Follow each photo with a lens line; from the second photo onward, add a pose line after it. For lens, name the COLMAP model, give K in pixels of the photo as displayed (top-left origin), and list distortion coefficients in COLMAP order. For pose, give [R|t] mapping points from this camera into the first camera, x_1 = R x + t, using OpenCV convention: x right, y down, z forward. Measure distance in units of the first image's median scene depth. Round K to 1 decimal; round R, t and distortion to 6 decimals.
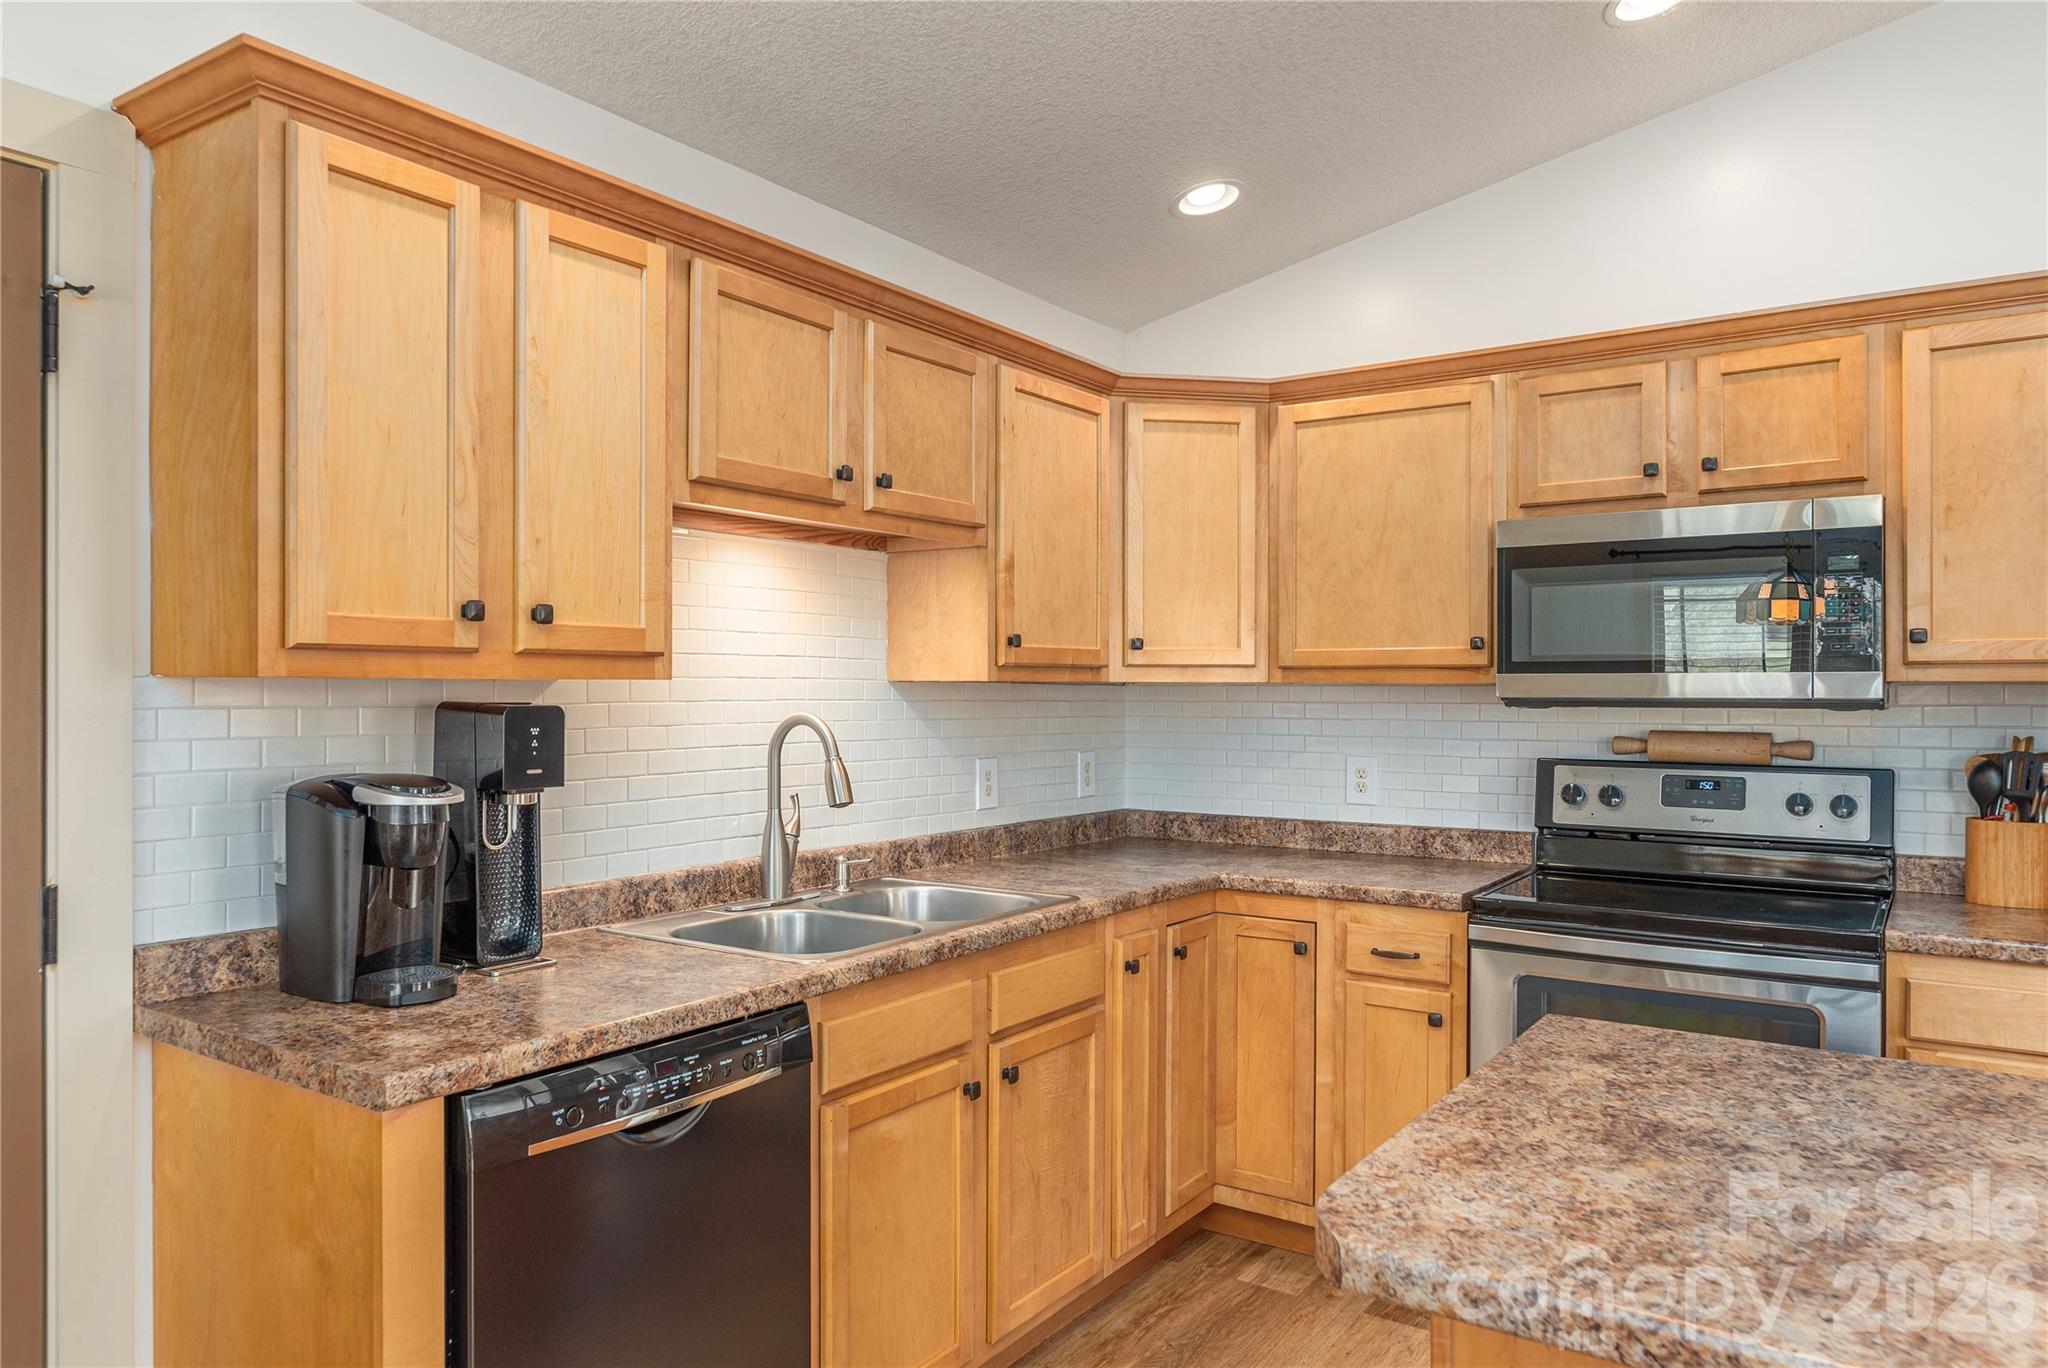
lens RADIAL K [[1392.3, 0, 1020.7], [0, 1392.3, 668.5], [0, 0, 1]] dist [0.039772, 0.001234]
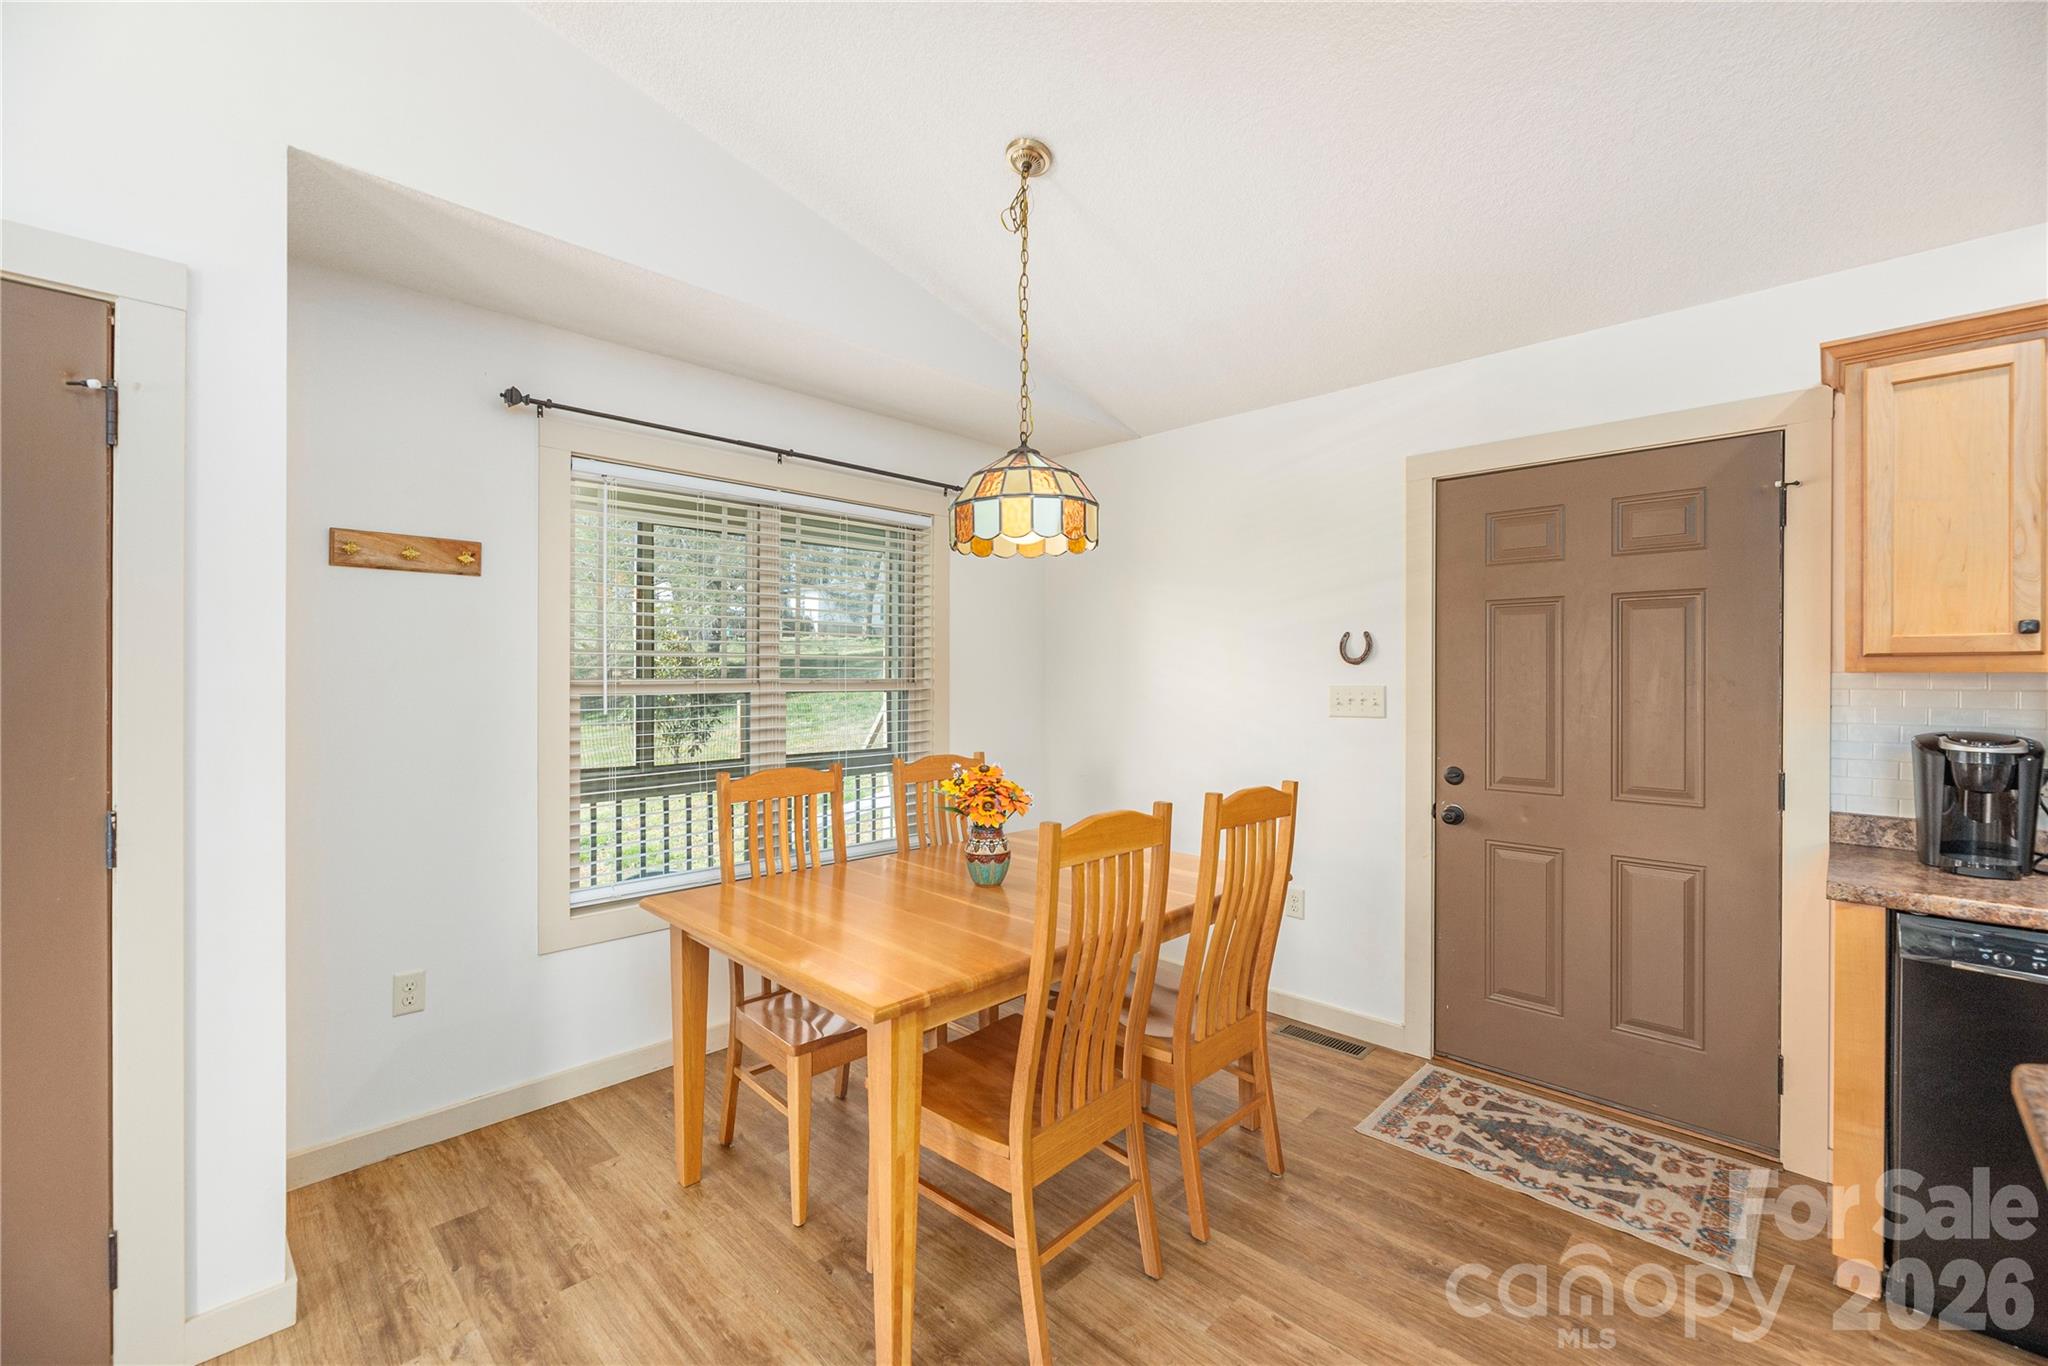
lens RADIAL K [[833.3, 0, 1010.3], [0, 833.3, 679.9], [0, 0, 1]] dist [0.010489, 0.000355]
pose [[-0.180643, 0.000069, -0.983549, 0.702744], [-0.000833, 1.000000, 0.000223, 0.016445], [0.983548, 0.000860, -0.180643, 0.100881]]
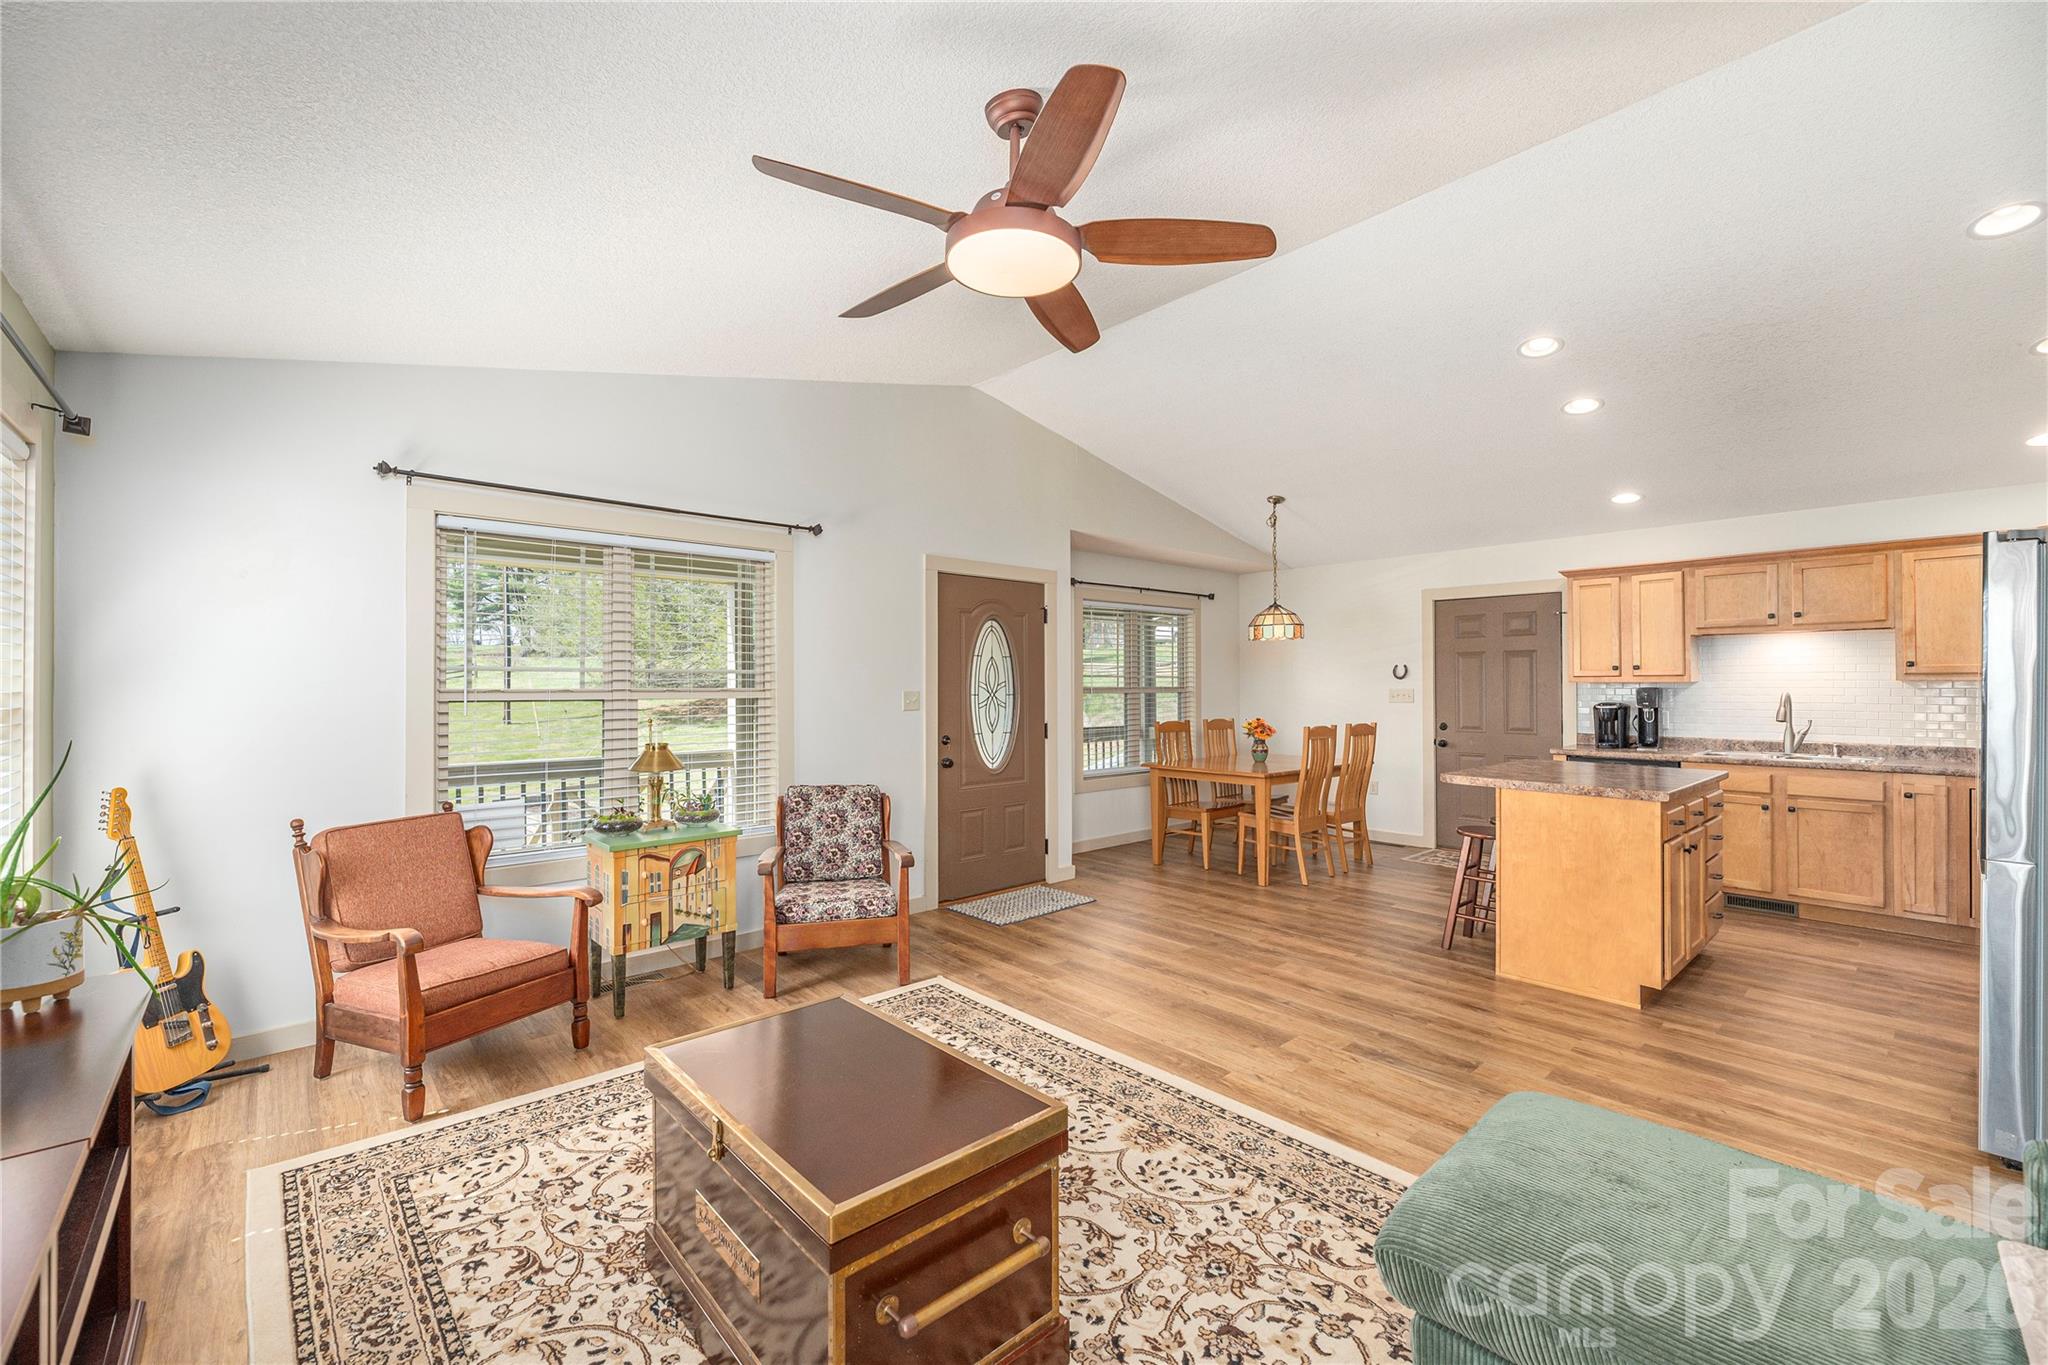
lens RADIAL K [[833.3, 0, 1012.5], [0, 833.3, 683.6], [0, 0, 1]] dist [0.010489, 0.000355]
pose [[-0.240666, -0.002627, -0.970605, 2.889080], [0.005441, 0.999977, -0.004055, 0.011407], [0.970593, -0.006257, -0.240646, -0.291100]]
